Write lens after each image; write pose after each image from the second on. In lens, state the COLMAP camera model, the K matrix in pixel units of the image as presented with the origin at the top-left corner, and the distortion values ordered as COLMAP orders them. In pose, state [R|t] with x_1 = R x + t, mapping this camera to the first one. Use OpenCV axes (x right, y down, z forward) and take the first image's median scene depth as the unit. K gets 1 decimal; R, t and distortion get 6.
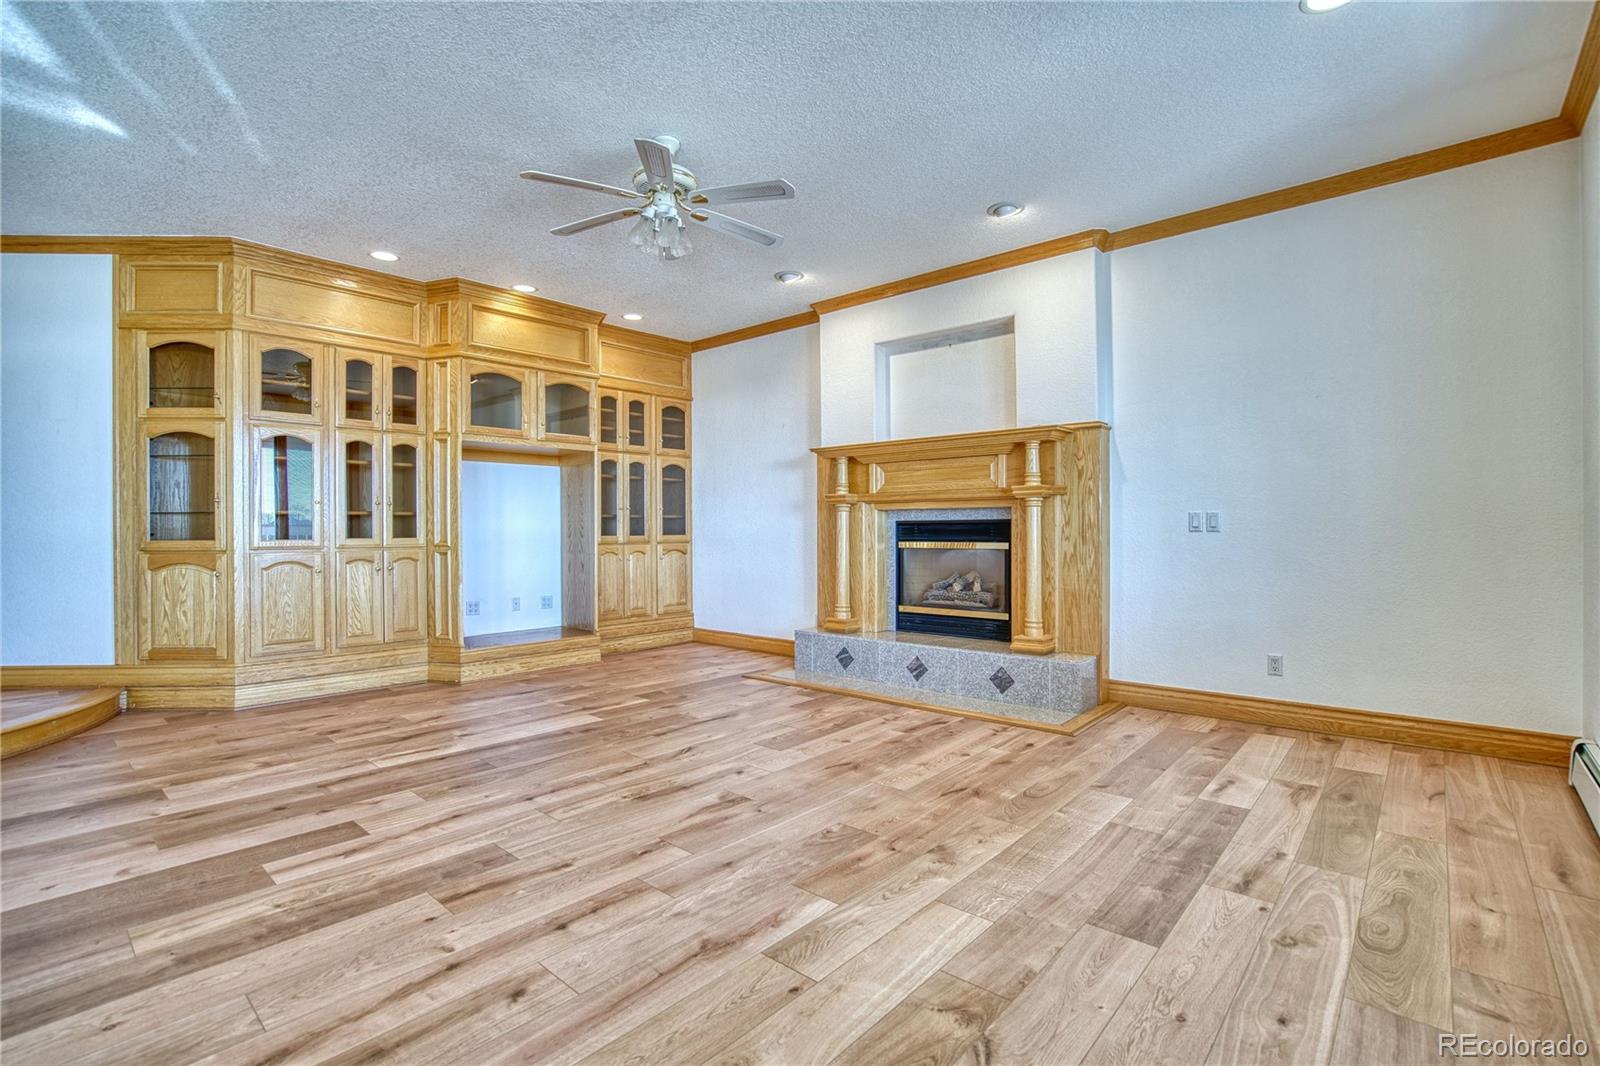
lens RADIAL K [[733.2, 0, 794.4], [0, 733.2, 528.8], [0, 0, 1]] dist [-0.040859, 0.007301]
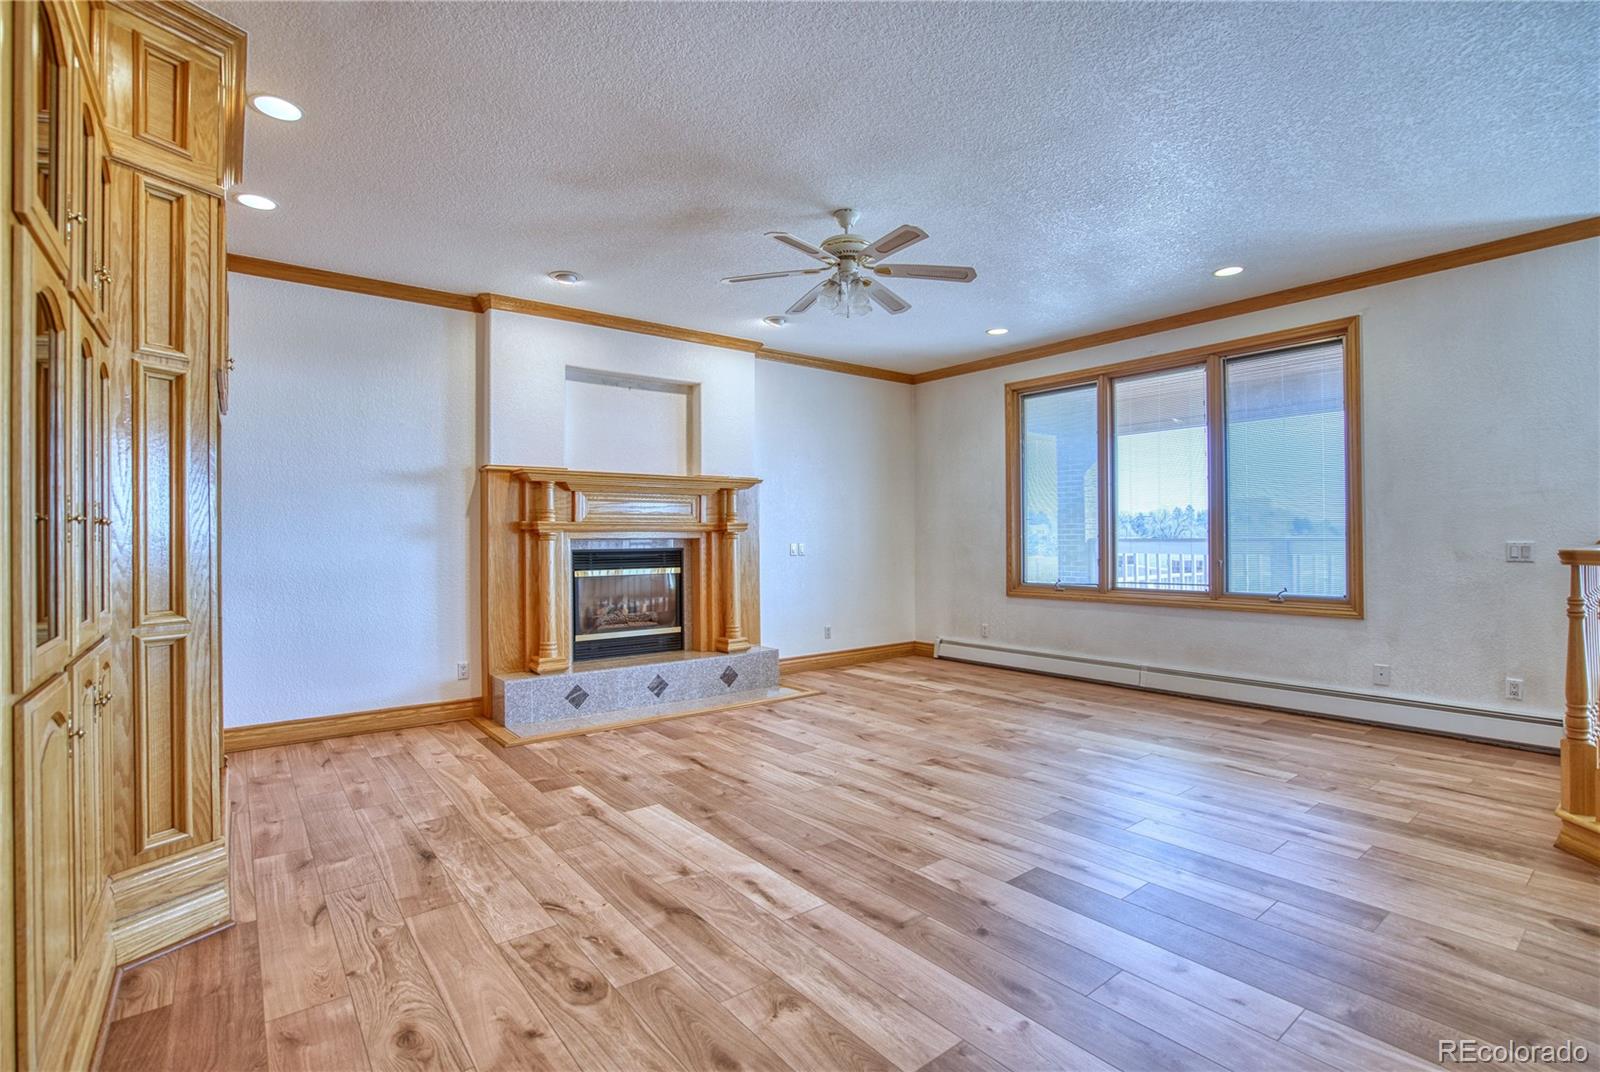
lens RADIAL K [[733.2, 0, 805.4], [0, 733.2, 540.6], [0, 0, 1]] dist [-0.040859, 0.007301]
pose [[0.170704, 0.000285, 0.985322, -1.187246], [0.000488, 1.000000, -0.000374, -0.035056], [-0.985322, 0.000544, 0.170704, 0.809959]]
